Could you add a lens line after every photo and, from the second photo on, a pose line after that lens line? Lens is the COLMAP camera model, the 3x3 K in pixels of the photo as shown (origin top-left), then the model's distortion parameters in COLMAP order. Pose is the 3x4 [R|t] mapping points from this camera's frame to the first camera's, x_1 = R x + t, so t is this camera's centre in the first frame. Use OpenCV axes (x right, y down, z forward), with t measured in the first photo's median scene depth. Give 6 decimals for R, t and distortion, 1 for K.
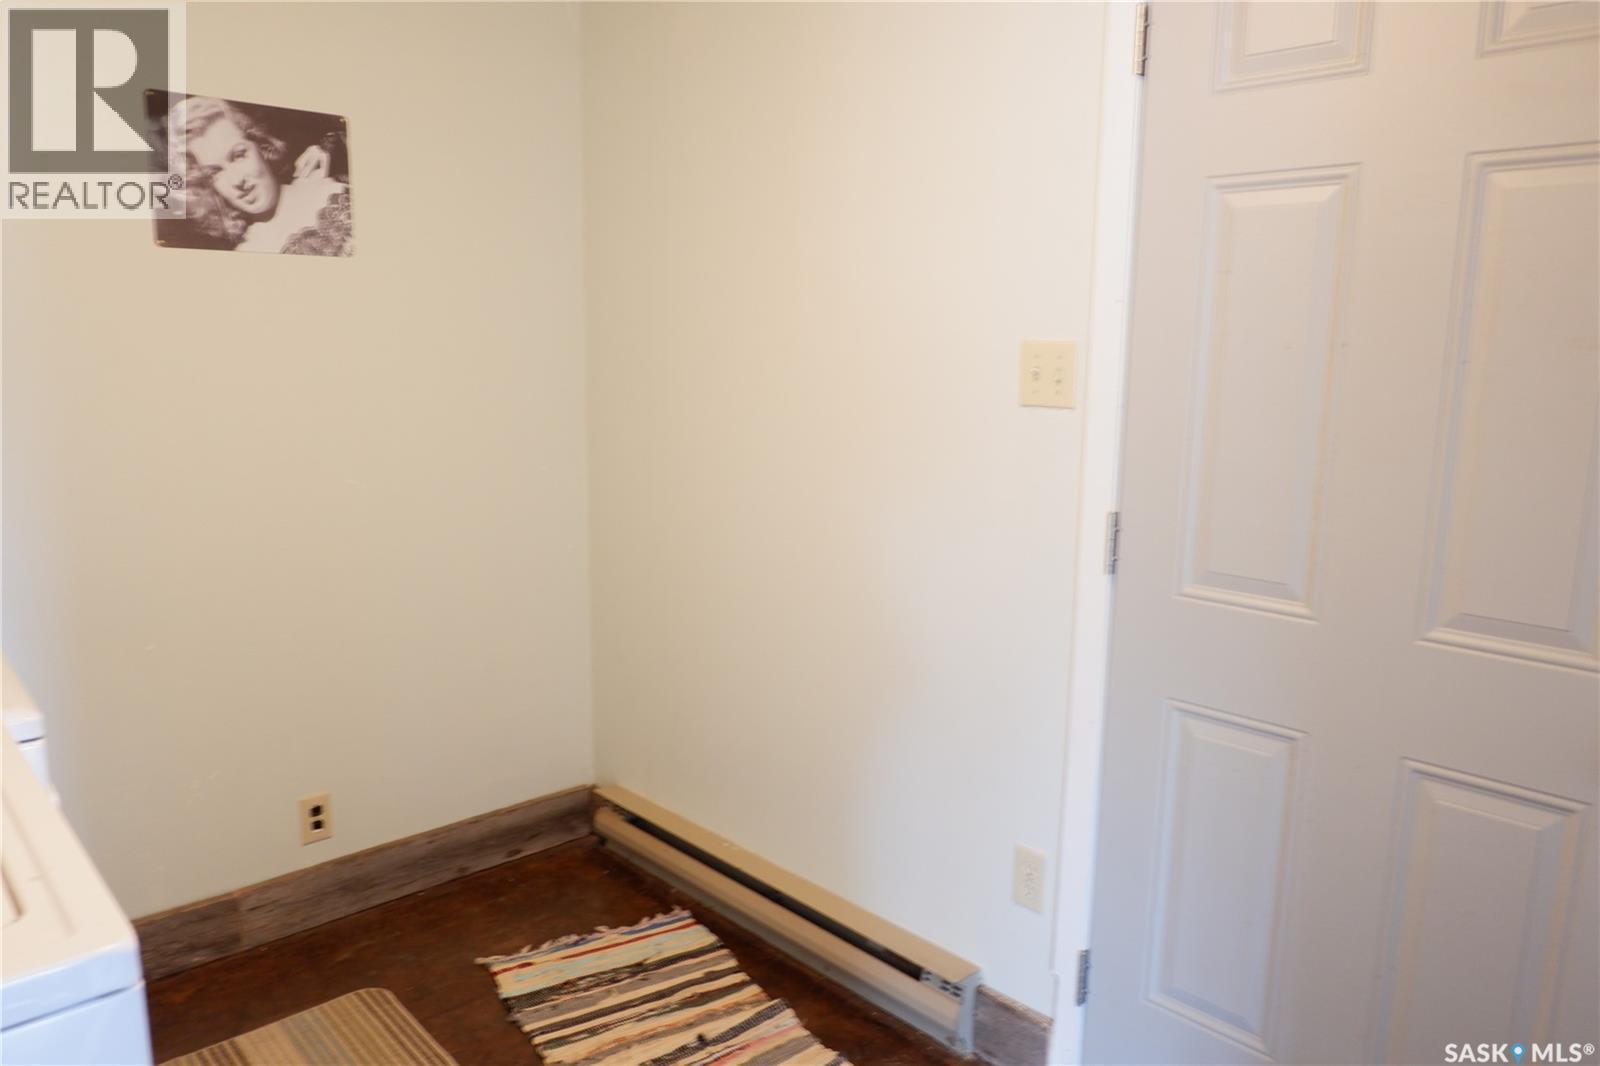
lens RADIAL K [[1149.8, 0, 793.0], [0, 1149.8, 525.4], [0, 0, 1]] dist [-0.006825, 0.000487]
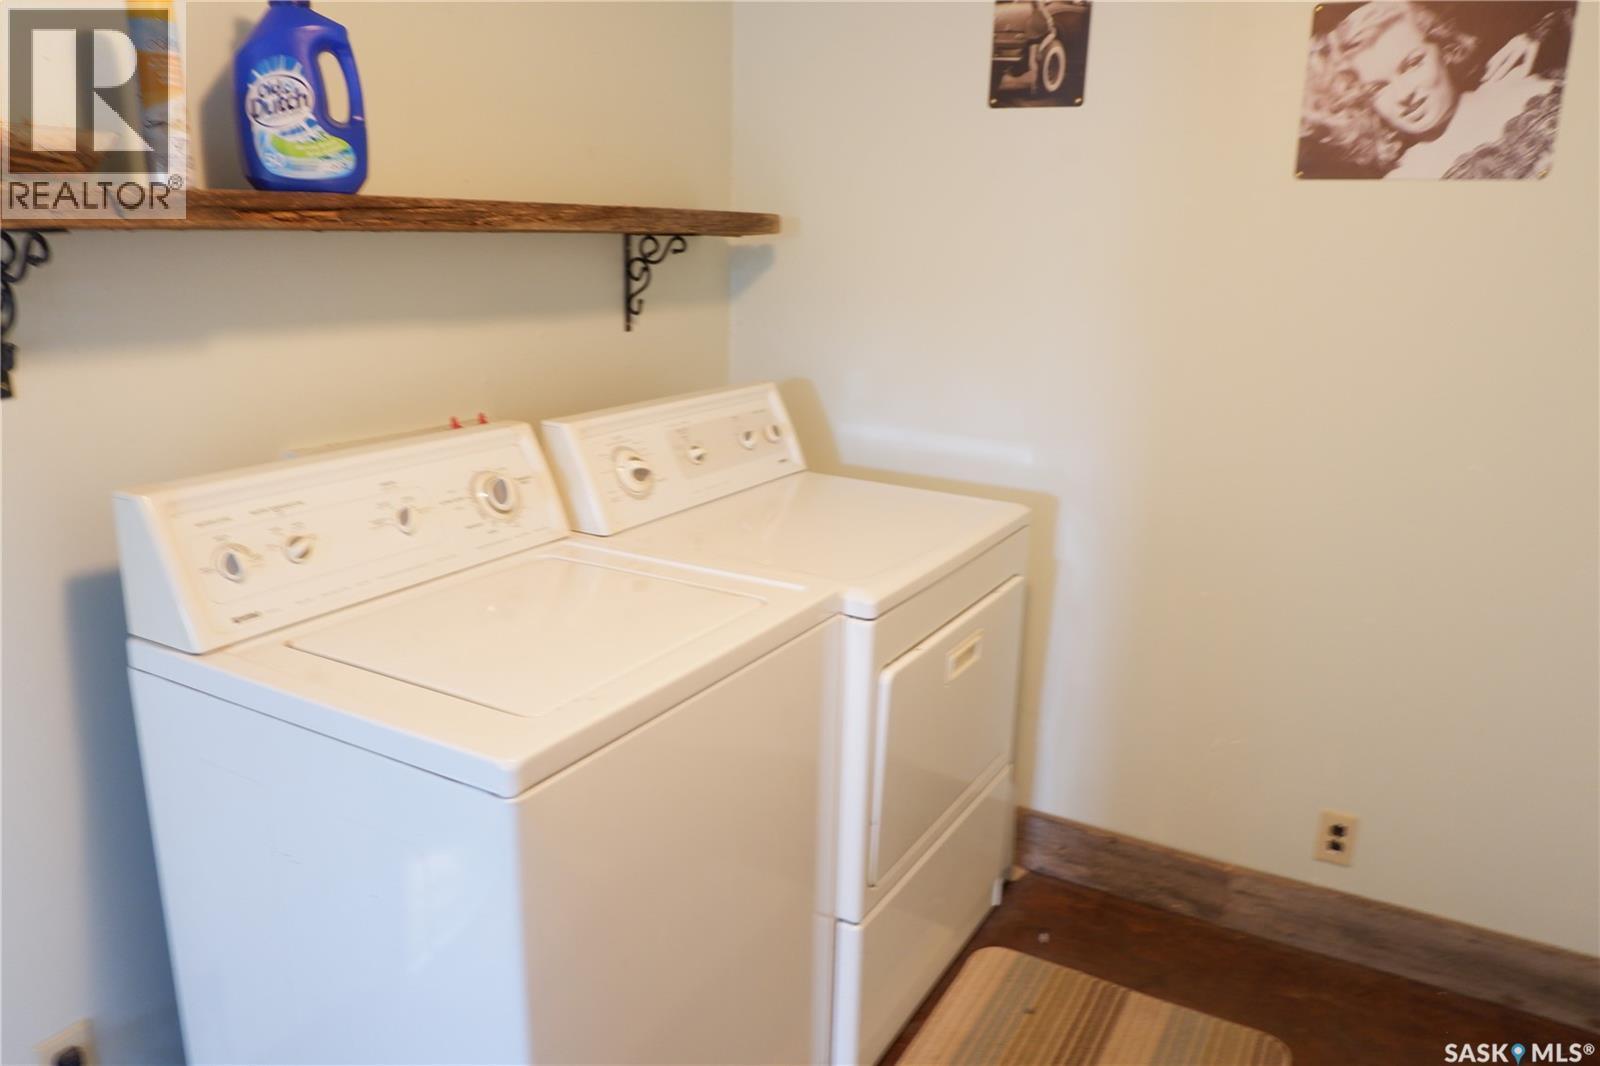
lens RADIAL K [[1149.8, 0, 793.0], [0, 1149.8, 525.4], [0, 0, 1]] dist [-0.006825, 0.000487]
pose [[0.300529, 0.226539, -0.926478, 0.230977], [-0.174483, 0.968048, 0.180105, -0.064565], [0.937677, 0.107528, 0.330454, 0.321897]]
